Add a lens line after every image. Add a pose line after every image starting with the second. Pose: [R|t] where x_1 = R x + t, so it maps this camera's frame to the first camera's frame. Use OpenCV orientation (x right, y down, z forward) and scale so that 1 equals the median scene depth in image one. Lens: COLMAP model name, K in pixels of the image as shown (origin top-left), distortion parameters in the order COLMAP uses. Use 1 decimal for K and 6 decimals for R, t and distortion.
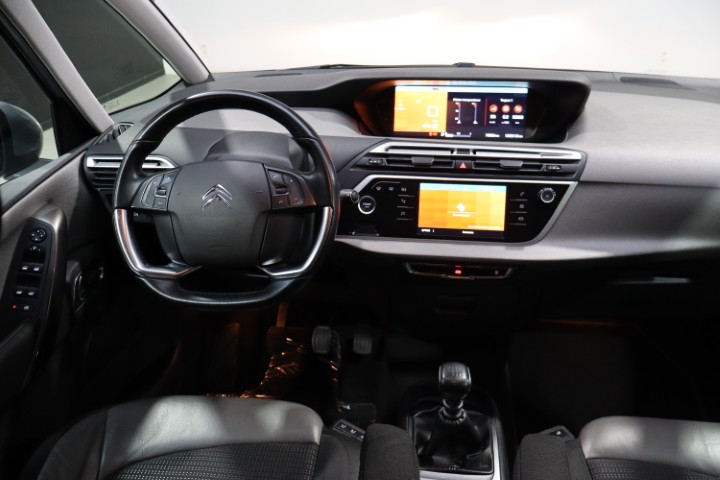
lens RADIAL K [[604.7, 0, 360.9], [0, 604.7, 244.0], [0, 0, 1]] dist [-0.011486, -0.025179]
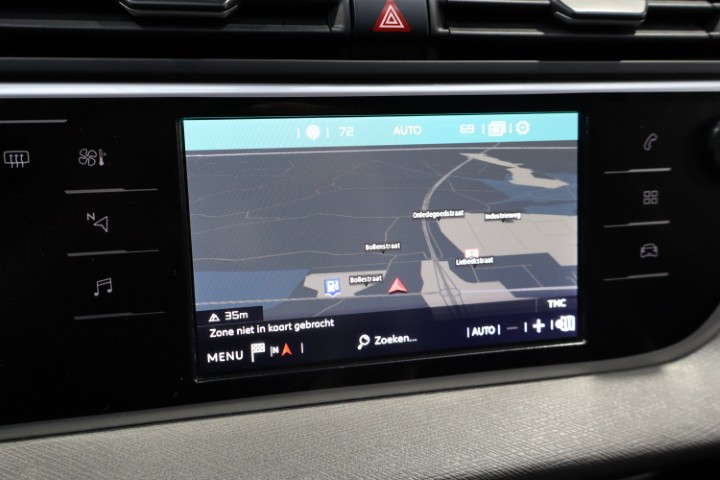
lens RADIAL K [[674.0, 0, 360.9], [0, 674.0, 239.1], [0, 0, 1]] dist [-0.022382, 0.000000]
pose [[0.939839, -0.112210, 0.322664, 0.078644], [0.078594, 0.990202, 0.115428, -0.082694], [-0.332455, -0.083124, 0.939449, 0.779445]]
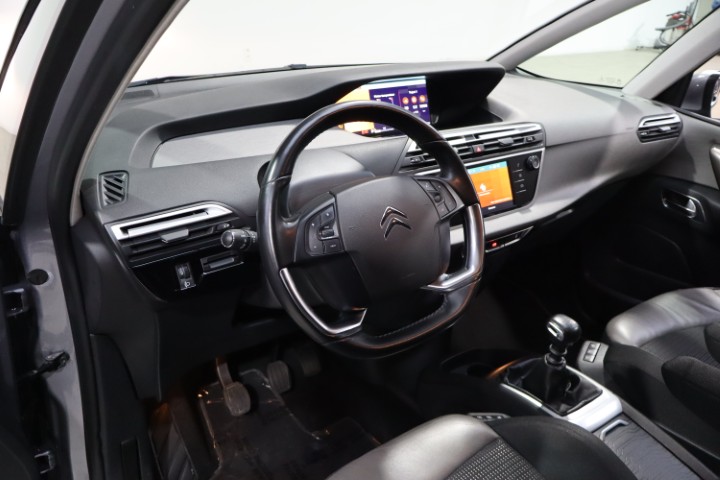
lens RADIAL K [[604.7, 0, 361.6], [0, 604.7, 236.2], [0, 0, 1]] dist [-0.011486, -0.025179]
pose [[0.726070, -0.248684, 0.641076, -0.719953], [0.259592, 0.962453, 0.079344, -0.118938], [-0.636738, 0.108809, 0.763365, 0.307566]]
